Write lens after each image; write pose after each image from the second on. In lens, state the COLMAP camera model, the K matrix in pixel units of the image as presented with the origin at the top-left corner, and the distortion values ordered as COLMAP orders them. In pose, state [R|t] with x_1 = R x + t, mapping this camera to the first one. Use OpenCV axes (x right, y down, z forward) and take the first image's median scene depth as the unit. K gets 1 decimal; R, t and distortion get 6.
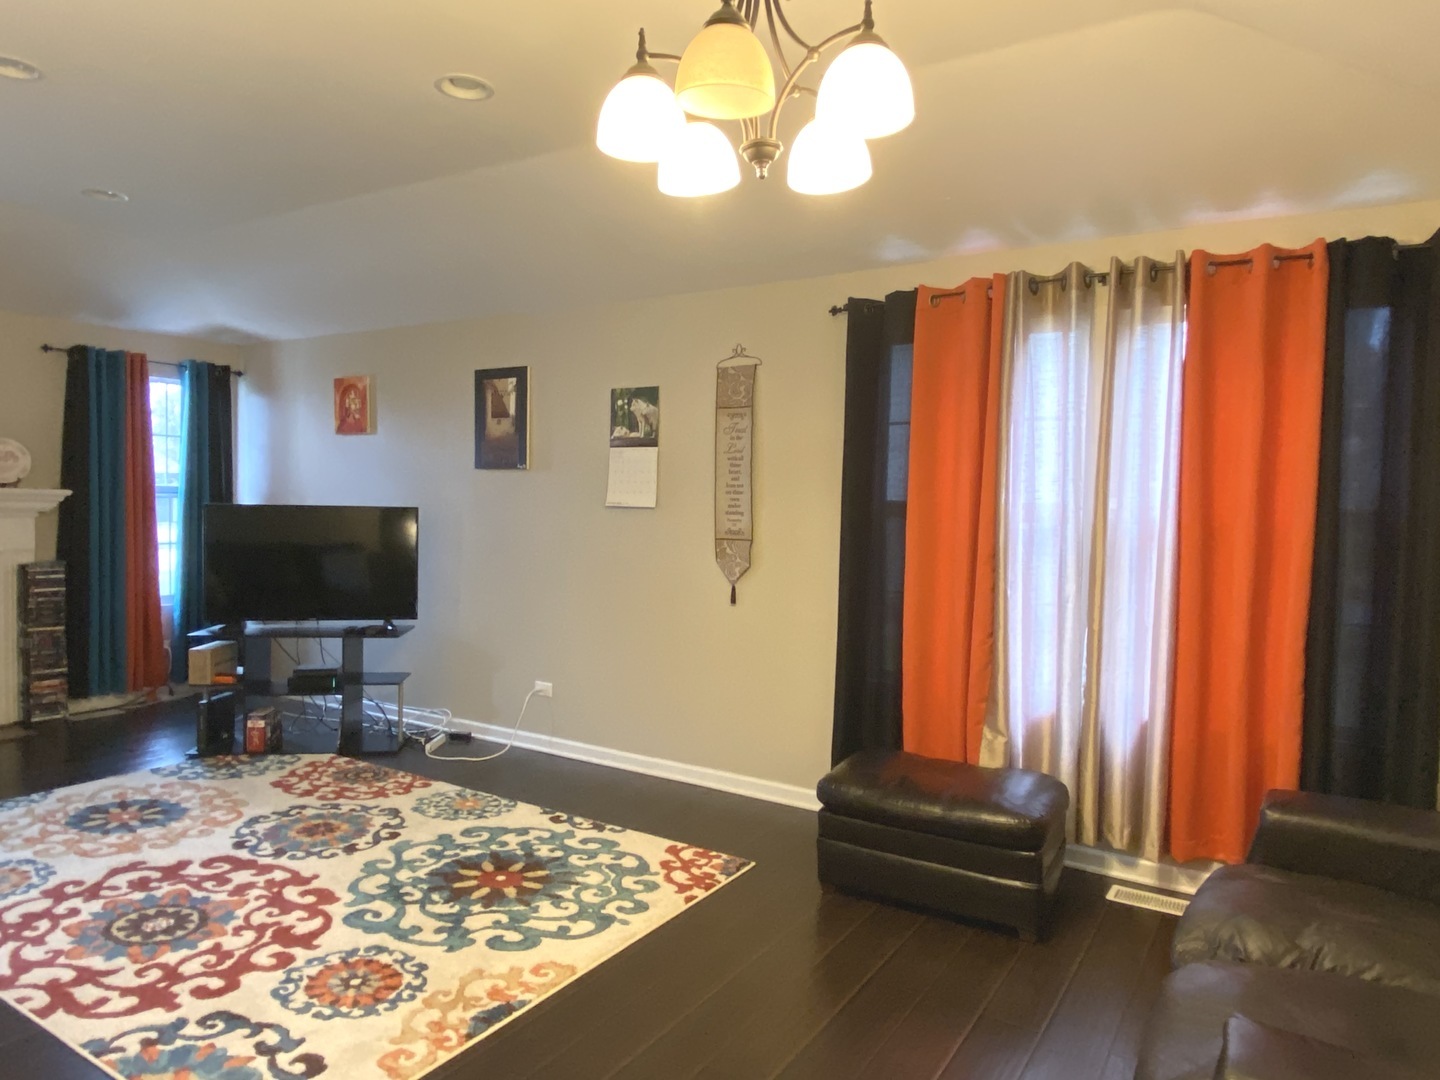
lens RADIAL K [[924.0, 0, 720.0], [0, 924.0, 540.0], [0, 0, 1]] dist [-0.001342, -0.001047]
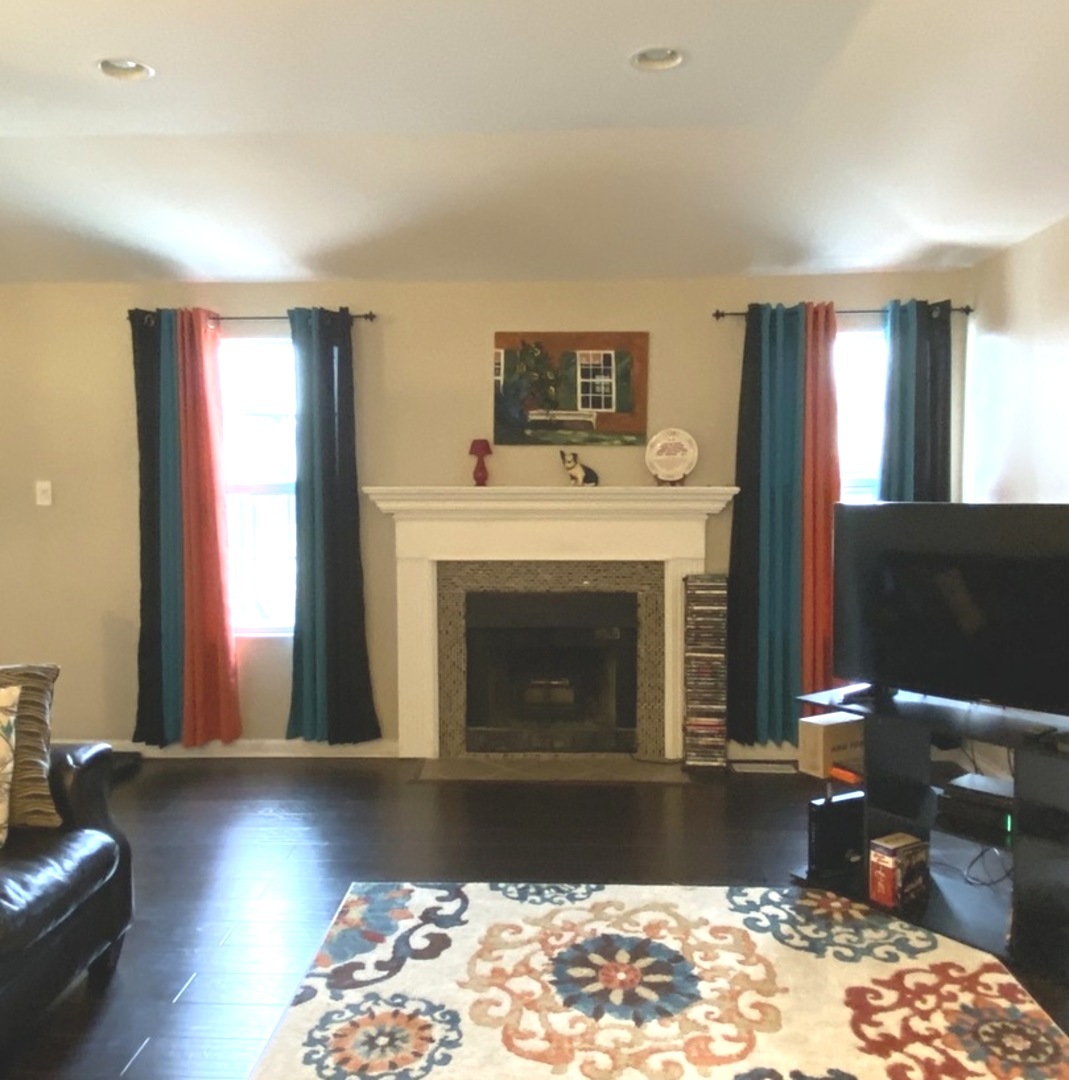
lens RADIAL K [[981.1, 0, 534.5], [0, 981.1, 540.0], [0, 0, 1]] dist [0.076348, -0.109029]
pose [[0.498518, 0.027058, -0.866457, -0.047941], [-0.019298, 0.999611, 0.020112, -0.023778], [0.866664, 0.006695, 0.498847, 0.464344]]
